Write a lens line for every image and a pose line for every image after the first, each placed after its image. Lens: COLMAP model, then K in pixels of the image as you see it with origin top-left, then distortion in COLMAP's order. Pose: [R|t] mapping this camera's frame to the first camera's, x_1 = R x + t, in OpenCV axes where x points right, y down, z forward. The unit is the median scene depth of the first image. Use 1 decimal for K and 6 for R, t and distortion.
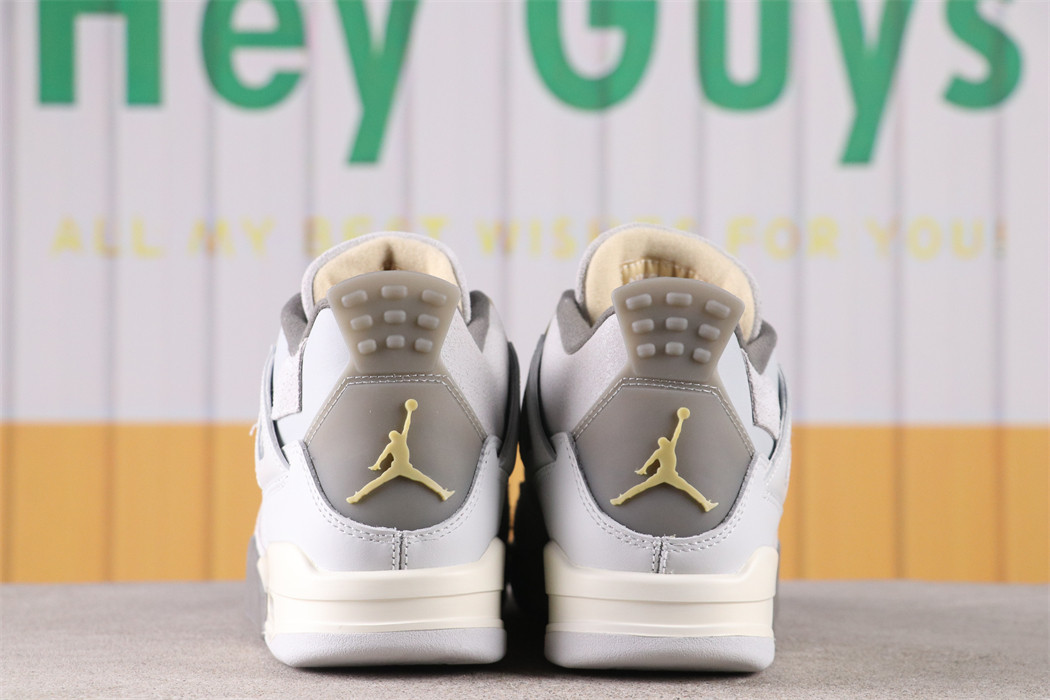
lens RADIAL K [[3587.9, 0, 528.8], [0, 3587.9, 352.5], [0, 0, 1]] dist [1.097316, 0.000000]
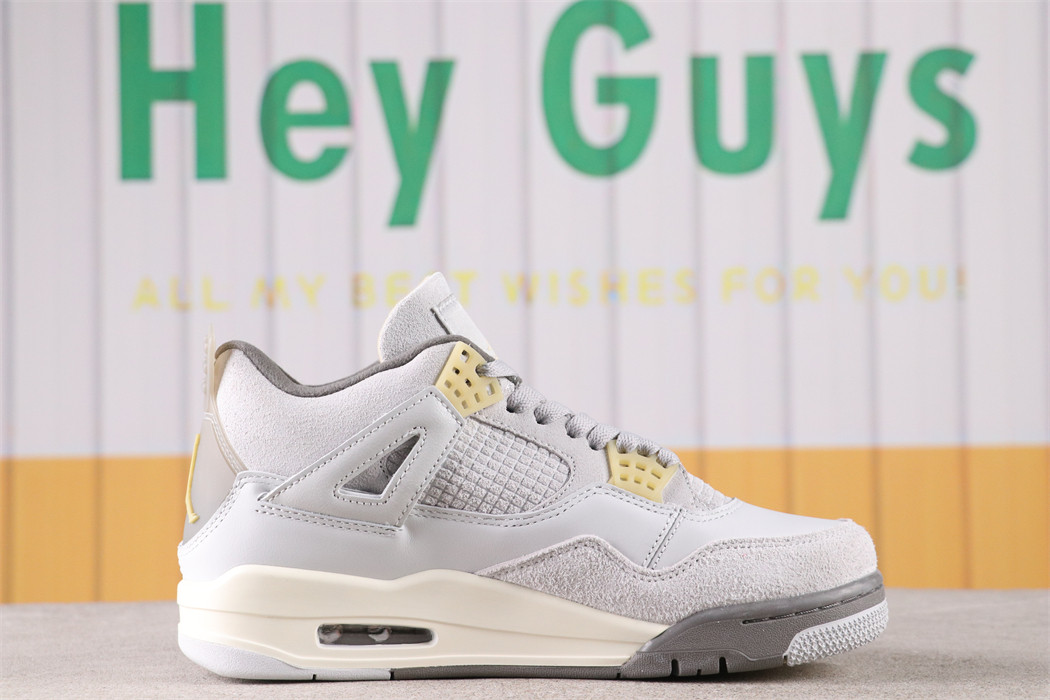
lens RADIAL K [[3587.9, 0, 529.1], [0, 3587.9, 351.2], [0, 0, 1]] dist [1.097316, 0.000000]
pose [[0.999861, -0.015947, -0.004788, -0.000819], [0.015888, 0.999799, -0.012213, 0.001955], [0.004982, 0.012136, 0.999914, -0.136518]]
